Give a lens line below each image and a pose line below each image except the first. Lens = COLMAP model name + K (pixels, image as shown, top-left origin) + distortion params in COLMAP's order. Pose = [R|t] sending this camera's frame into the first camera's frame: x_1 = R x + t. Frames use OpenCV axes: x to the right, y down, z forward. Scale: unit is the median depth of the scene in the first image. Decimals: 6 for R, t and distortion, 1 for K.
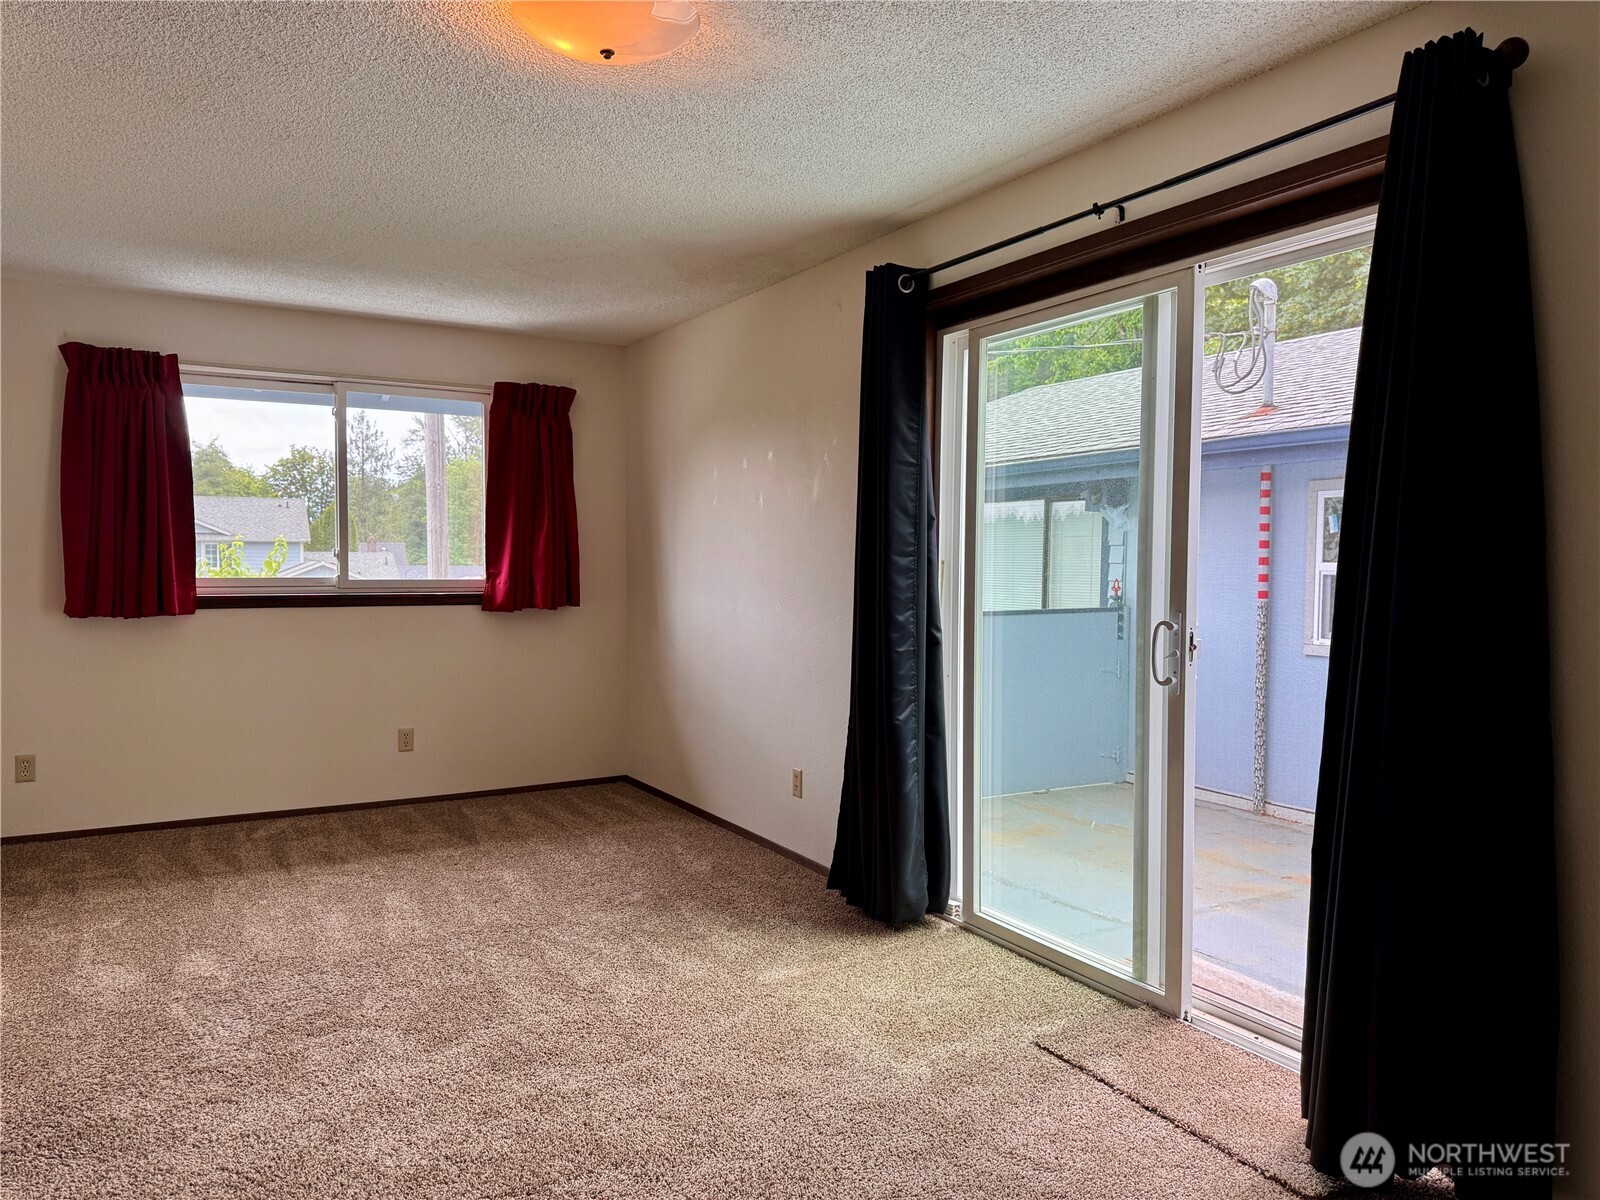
lens RADIAL K [[1129.7, 0, 790.4], [0, 1129.7, 594.8], [0, 0, 1]] dist [0.053266, -0.059202]
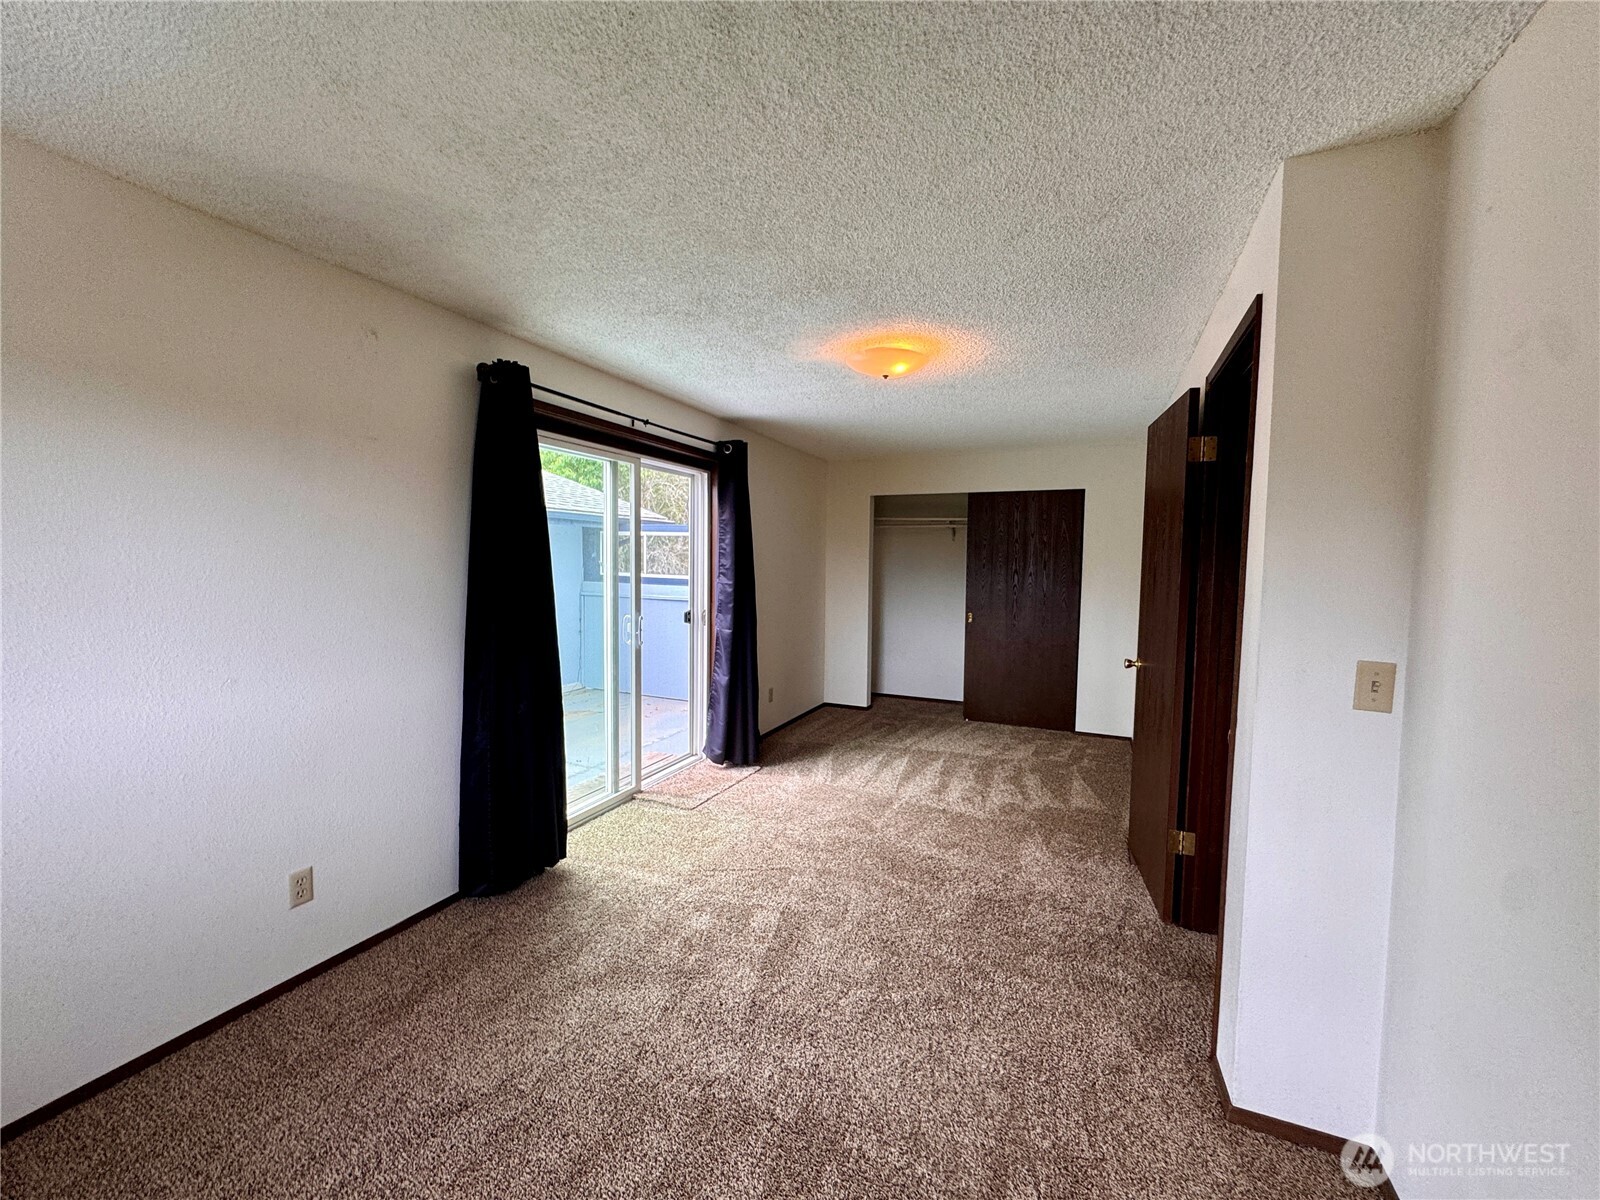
lens RADIAL K [[640.4, 0, 797.1], [0, 640.4, 596.6], [0, 0, 1]] dist [0.002463, 0.000929]
pose [[-0.591550, -0.057517, 0.804214, -0.765062], [0.009342, 0.996896, 0.078169, -0.100260], [-0.806214, 0.053754, -0.589177, 1.336797]]
